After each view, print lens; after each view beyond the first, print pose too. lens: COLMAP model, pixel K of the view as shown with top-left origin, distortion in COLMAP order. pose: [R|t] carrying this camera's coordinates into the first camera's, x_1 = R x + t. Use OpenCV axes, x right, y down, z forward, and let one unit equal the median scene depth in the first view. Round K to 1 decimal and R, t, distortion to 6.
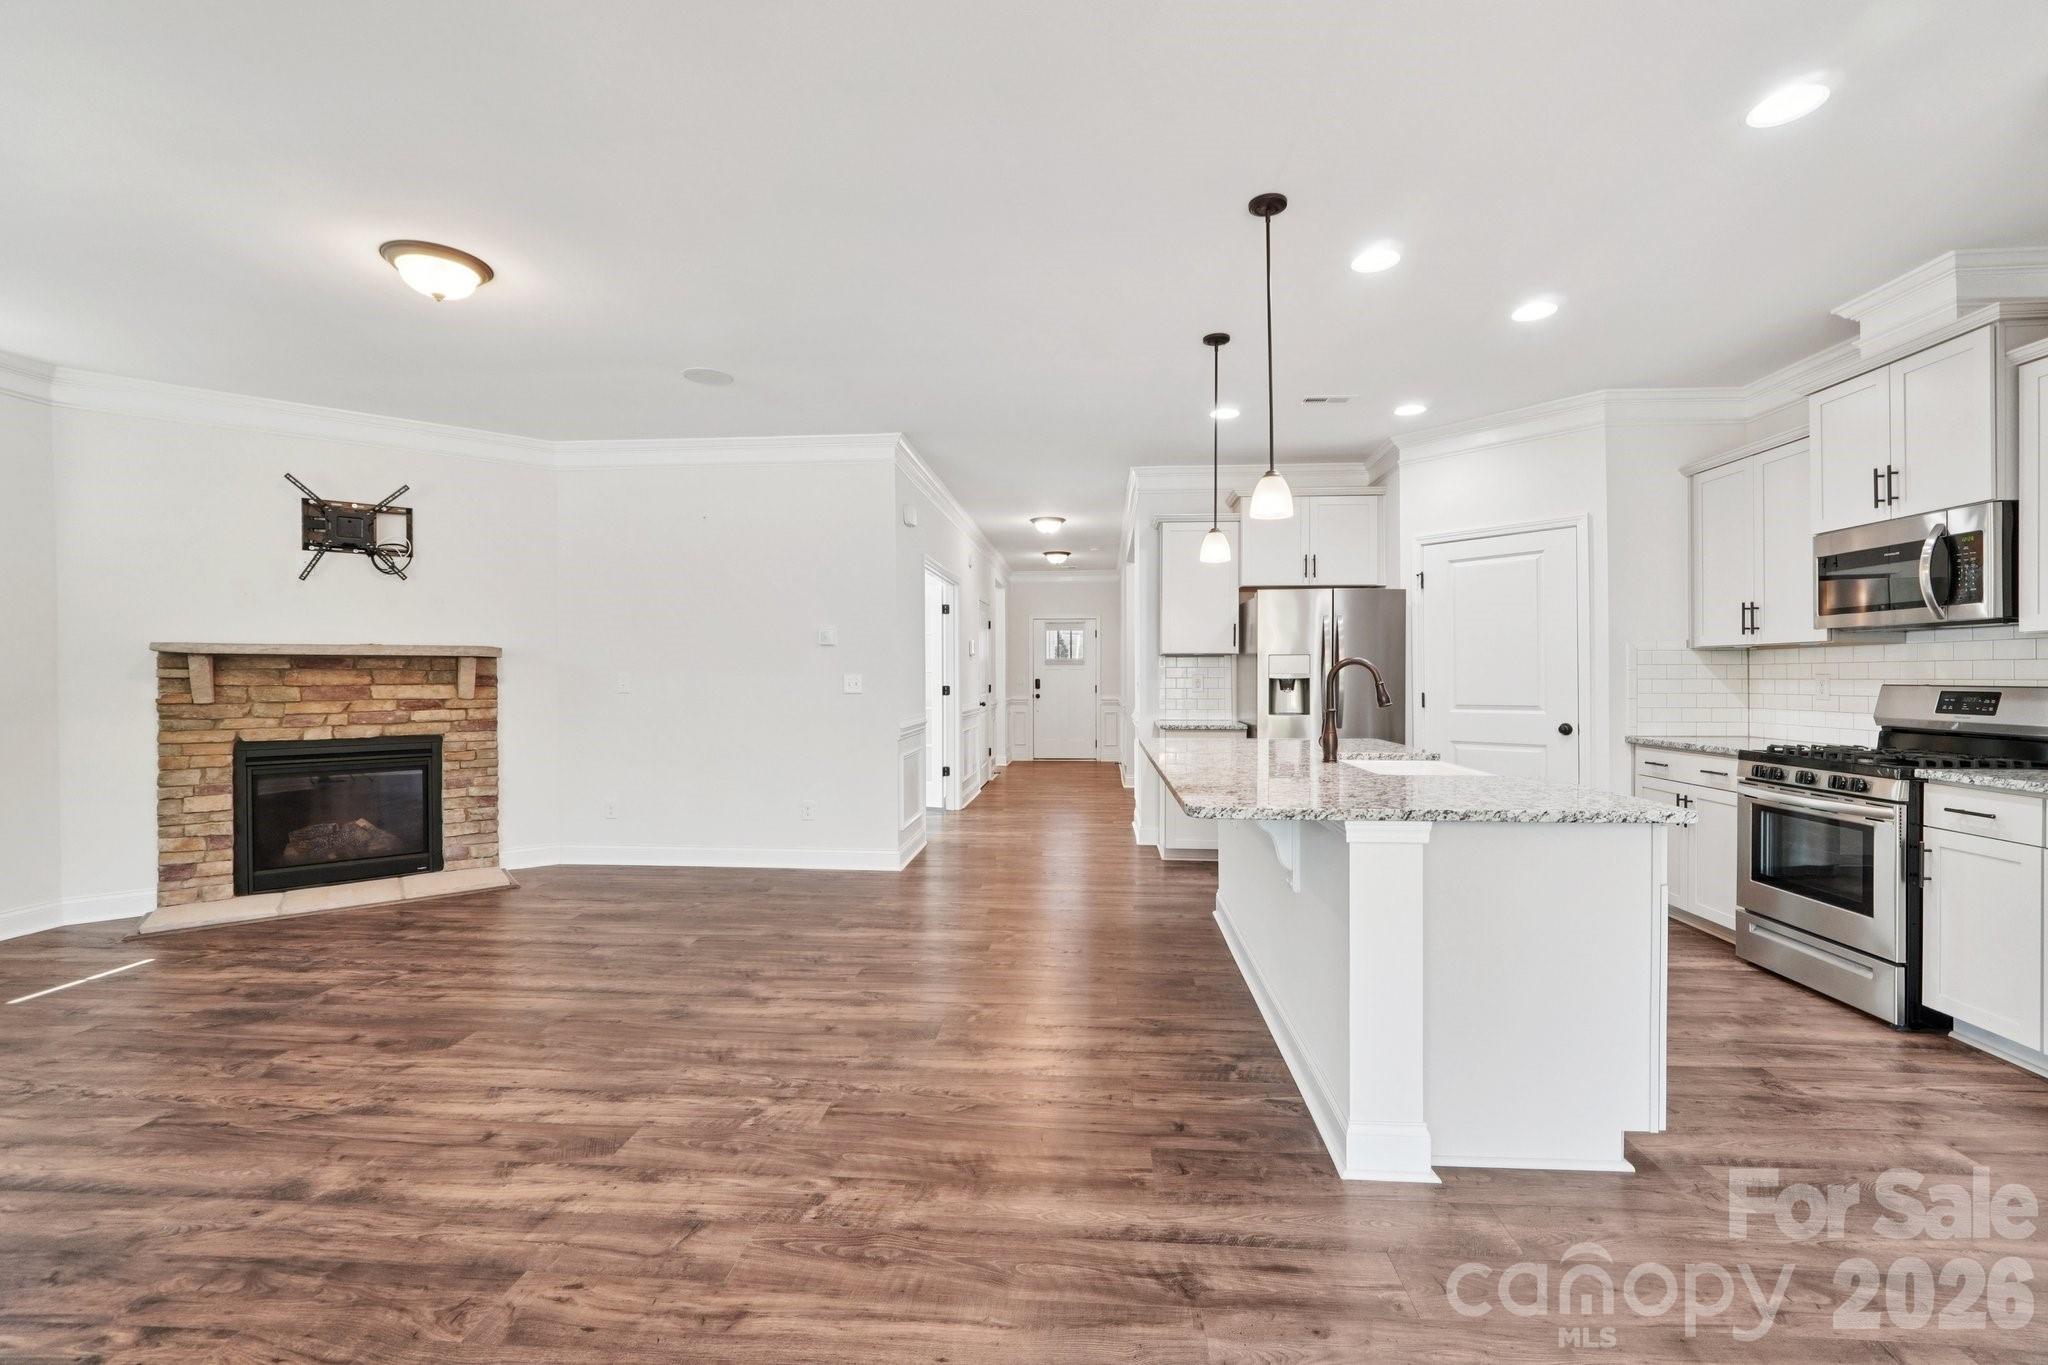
lens RADIAL K [[862.0, 0, 1035.9], [0, 862.0, 679.9], [0, 0, 1]] dist [-0.015391, 0.004941]
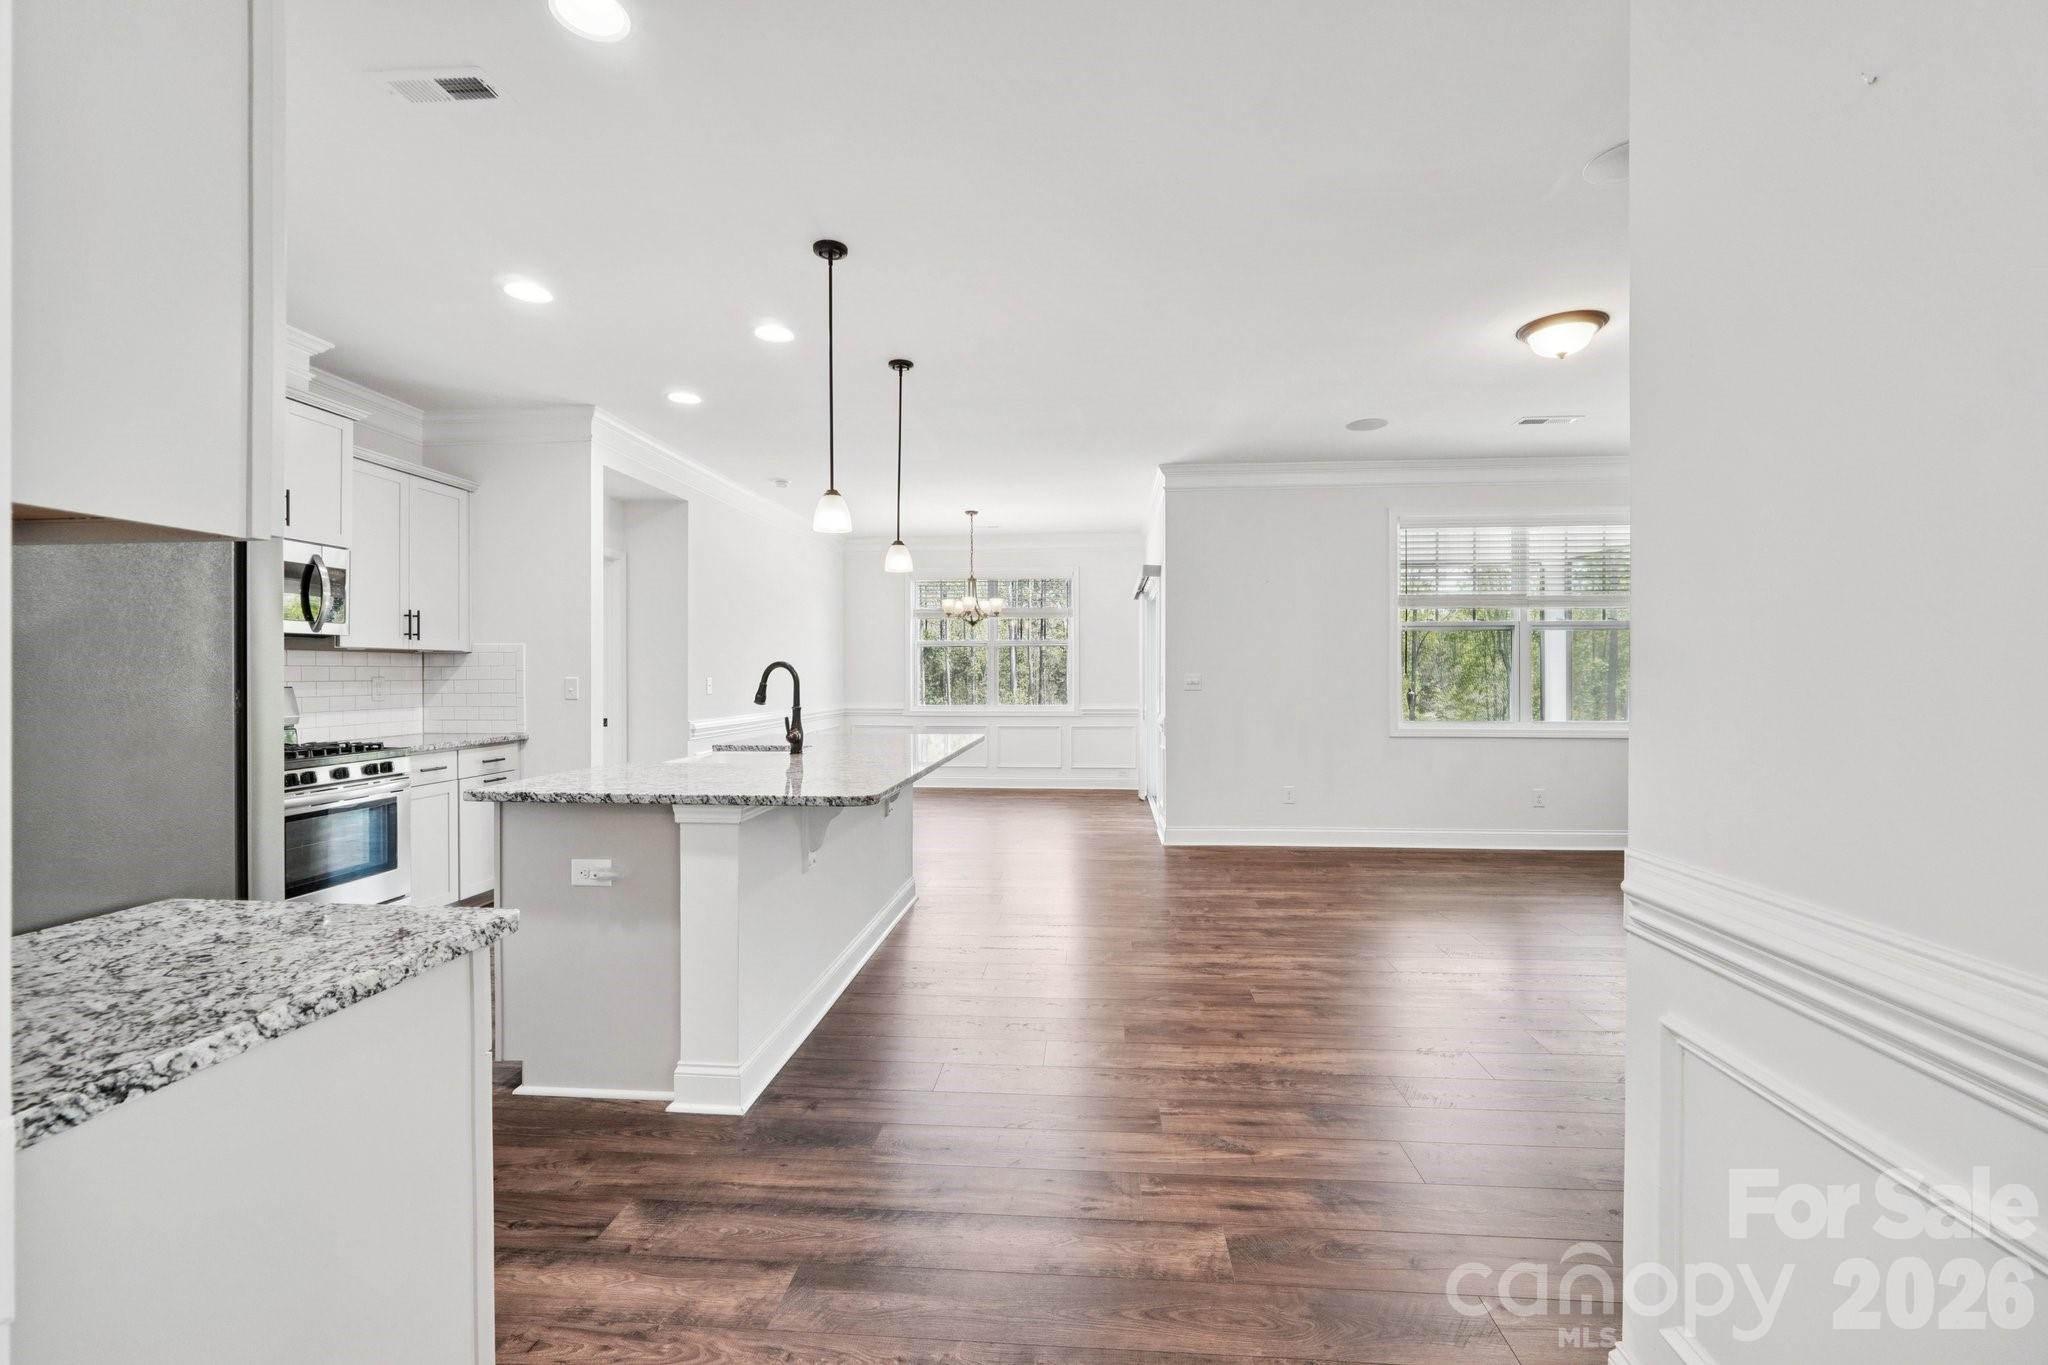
lens RADIAL K [[862.0, 0, 1034.7], [0, 862.0, 677.5], [0, 0, 1]] dist [-0.015391, 0.004941]
pose [[-0.999982, 0.003779, 0.004620, 0.020763], [0.003823, 0.999947, 0.009544, -0.010788], [-0.004584, 0.009562, -0.999944, 1.731764]]
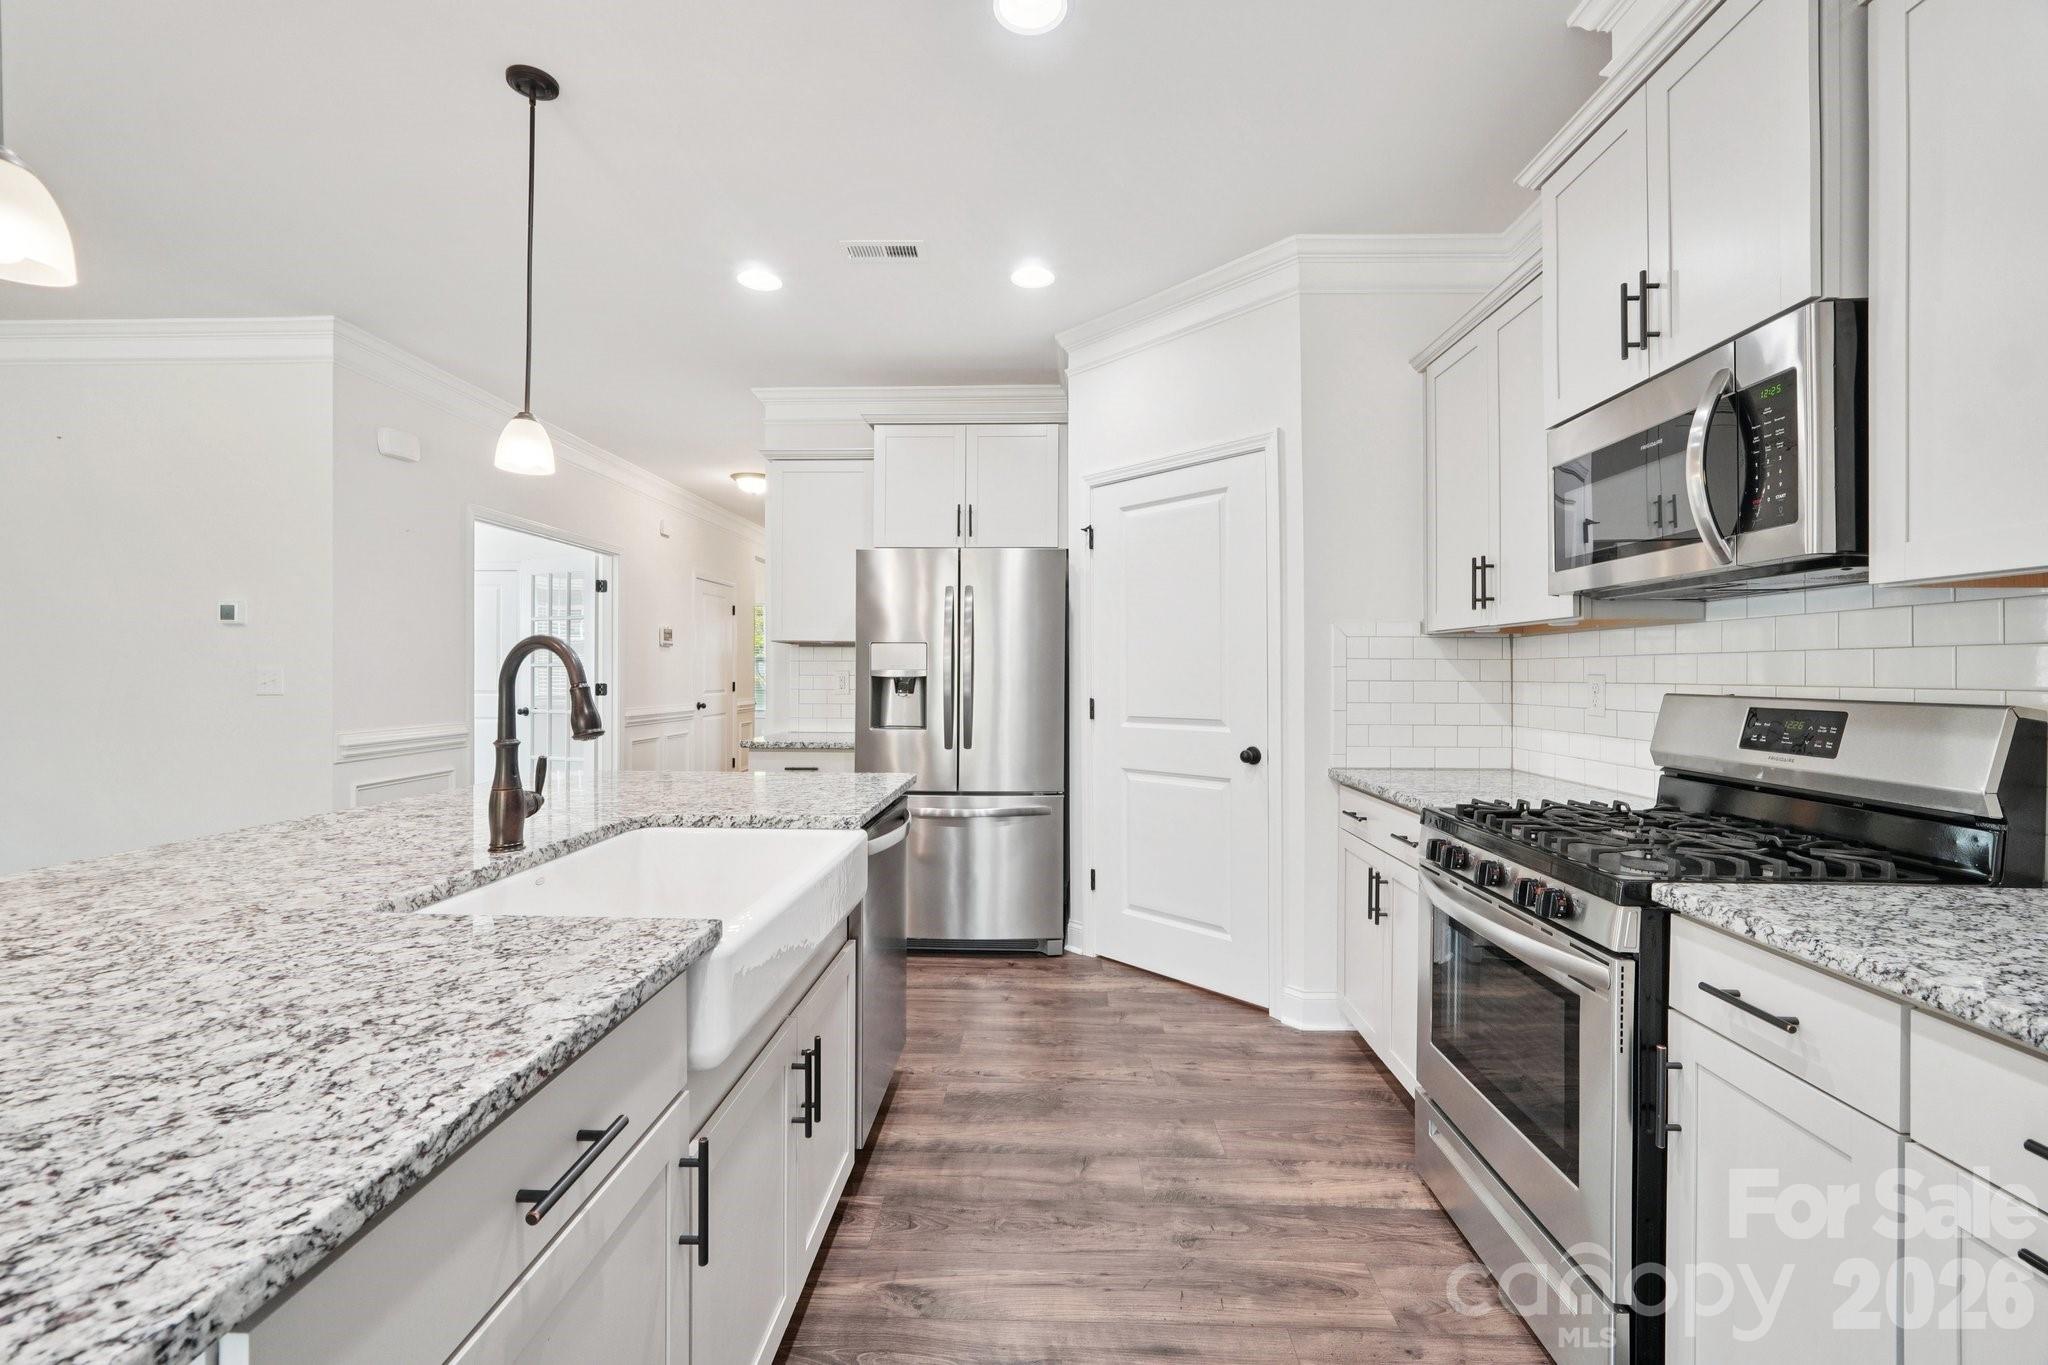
lens RADIAL K [[862.0, 0, 1031.3], [0, 862.0, 672.0], [0, 0, 1]] dist [-0.015391, 0.004941]
pose [[0.999137, 0.005705, 0.041137, 0.503543], [-0.005485, 0.999970, -0.005459, -0.003260], [-0.041167, 0.005229, 0.999139, 0.411689]]
